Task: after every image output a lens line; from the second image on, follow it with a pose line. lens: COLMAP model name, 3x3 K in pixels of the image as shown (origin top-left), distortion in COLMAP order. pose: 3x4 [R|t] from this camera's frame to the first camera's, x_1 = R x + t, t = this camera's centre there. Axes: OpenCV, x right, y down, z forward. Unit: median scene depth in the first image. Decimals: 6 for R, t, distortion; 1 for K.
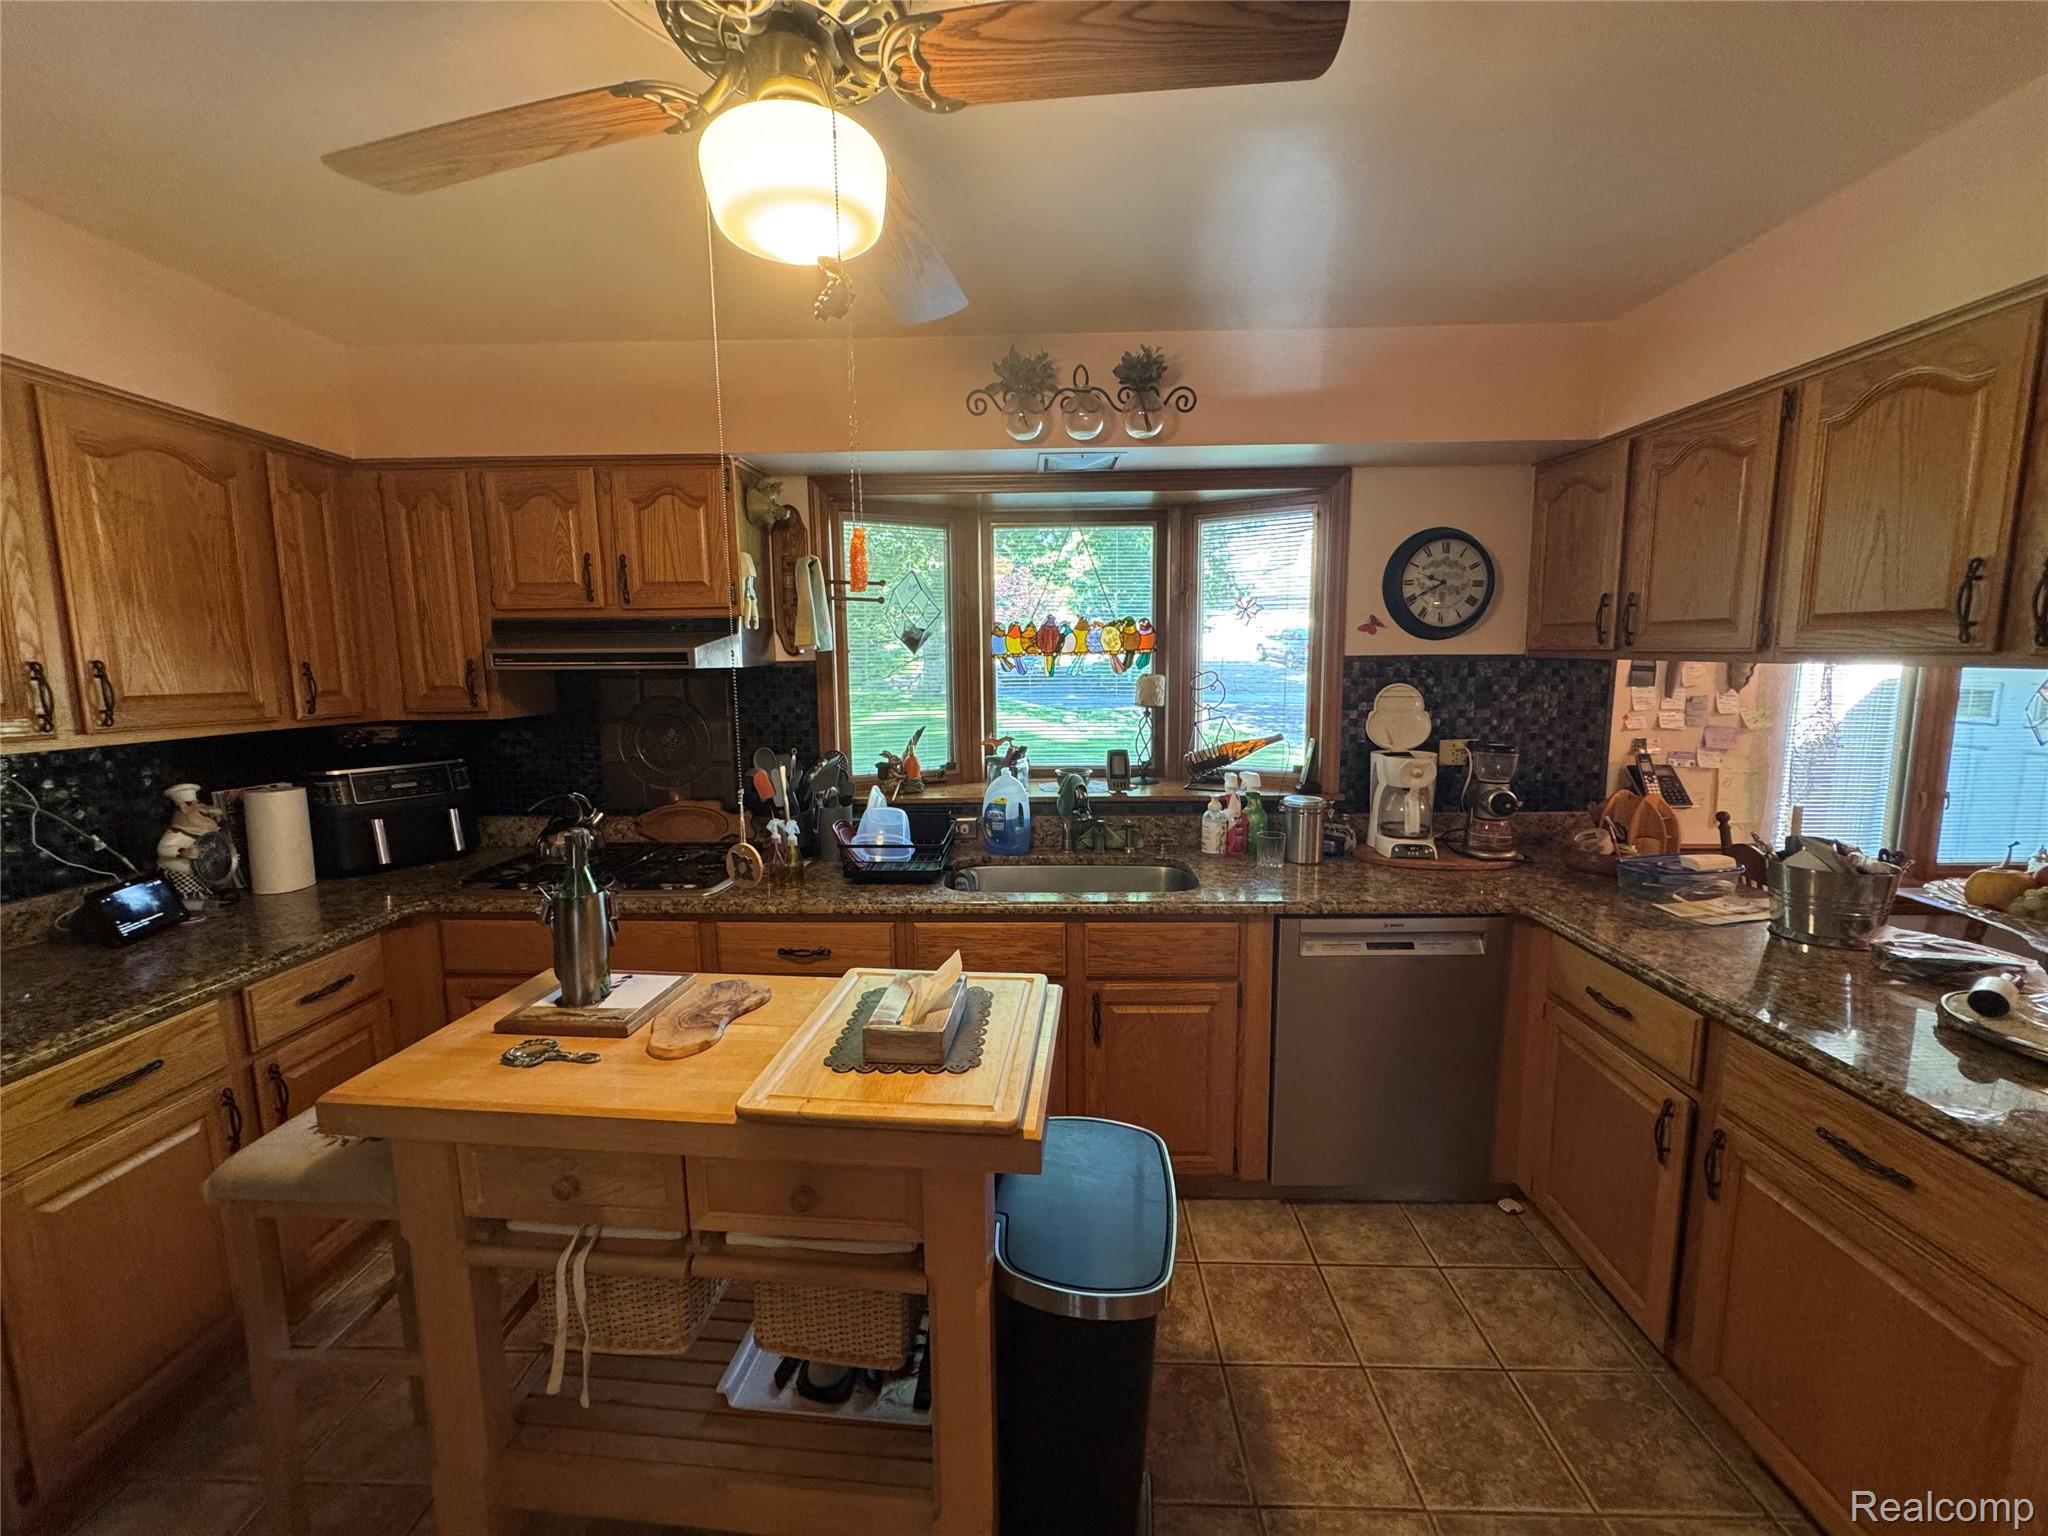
lens RADIAL K [[819.5, 0, 1019.3], [0, 819.5, 764.9], [0, 0, 1]] dist [-0.000929, 0.000274]
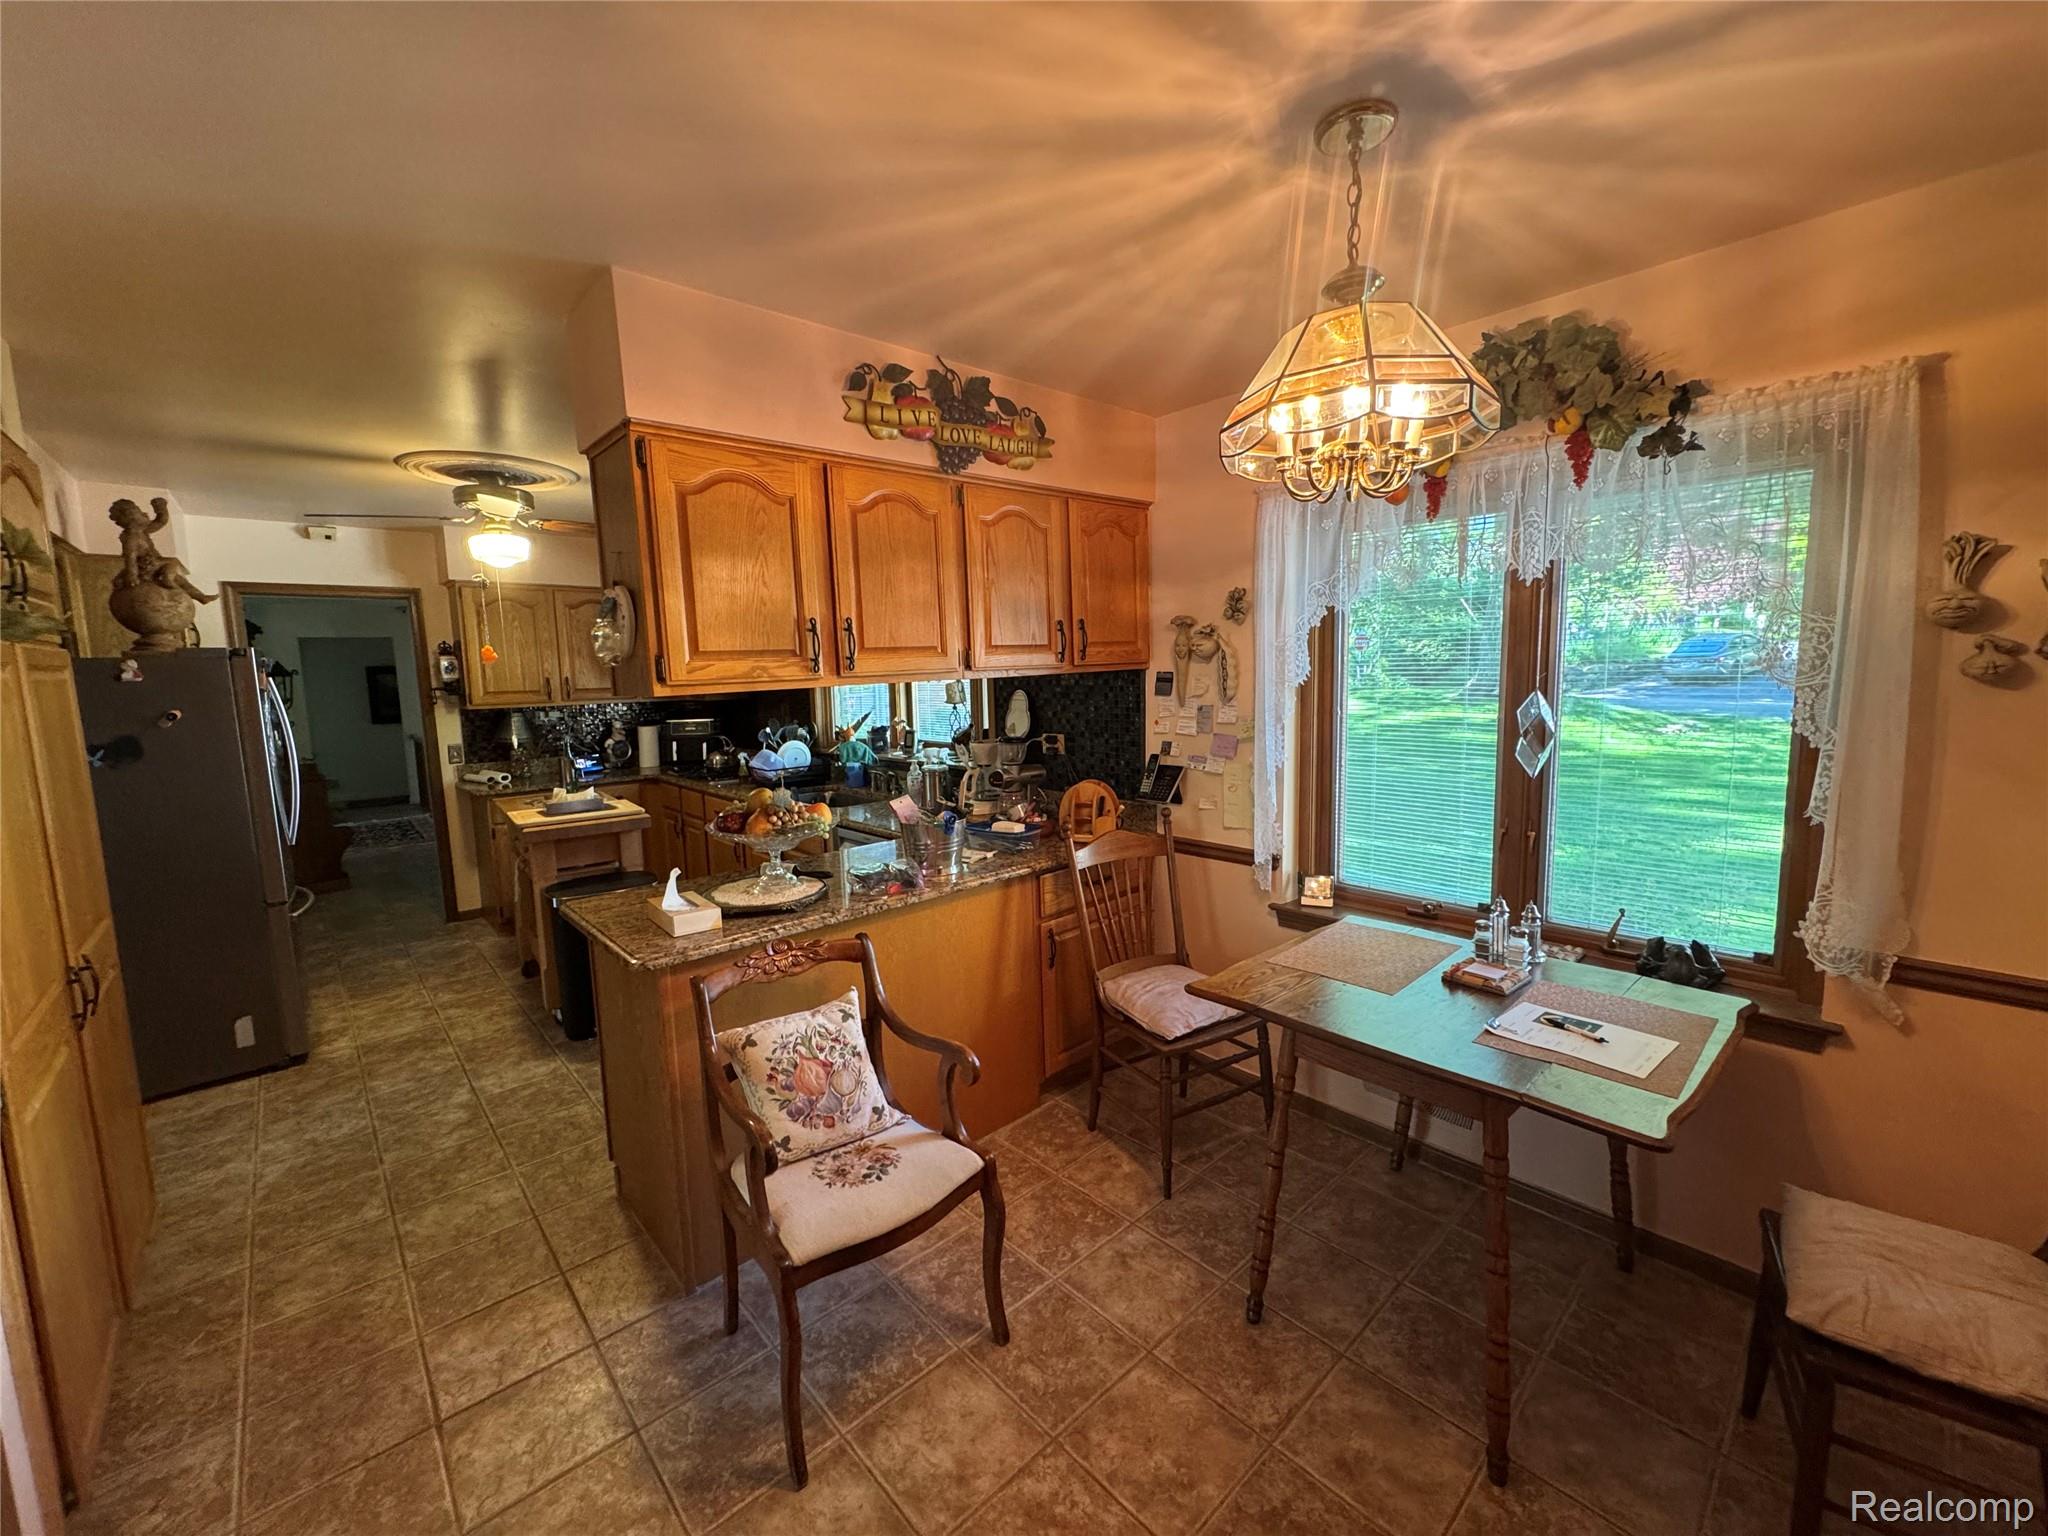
lens RADIAL K [[819.5, 0, 1019.3], [0, 819.5, 764.9], [0, 0, 1]] dist [-0.000929, 0.000274]
pose [[0.694695, 0.078429, -0.715016, 1.474506], [-0.078899, 0.996348, 0.032631, -0.020695], [0.714964, 0.033745, 0.698346, 0.049825]]
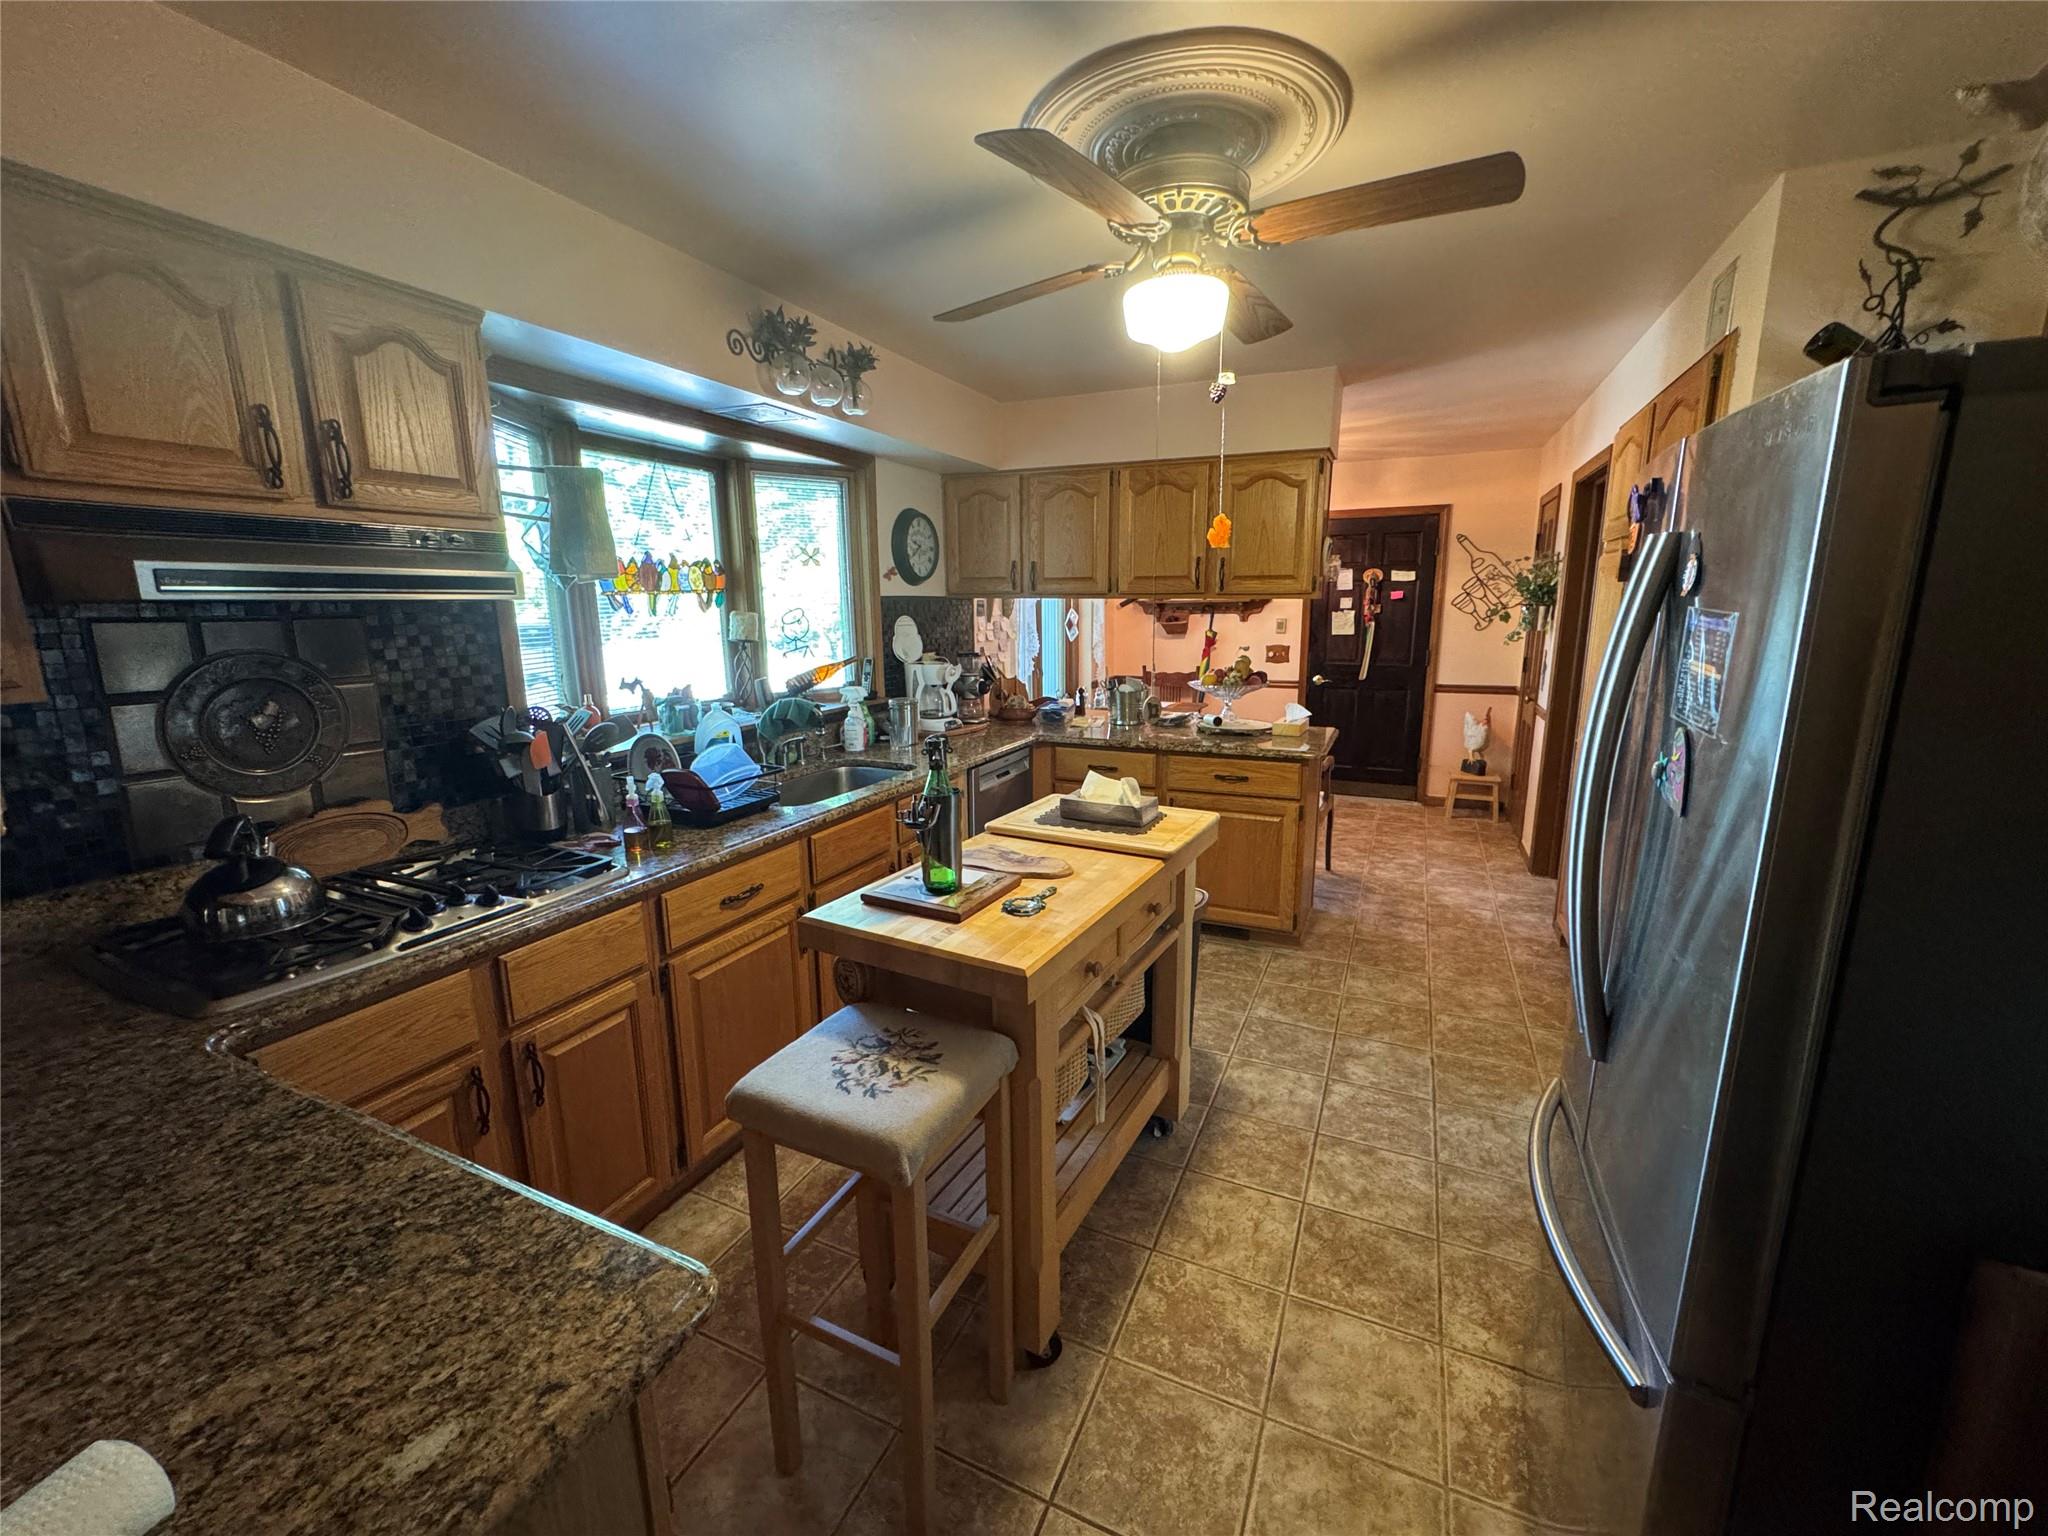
lens RADIAL K [[819.5, 0, 1019.3], [0, 819.5, 764.9], [0, 0, 1]] dist [-0.000929, 0.000274]
pose [[0.398636, -0.173797, 0.900491, -0.772026], [0.126229, 0.982932, 0.133829, -0.008771], [-0.908381, 0.060319, 0.413770, 0.228518]]
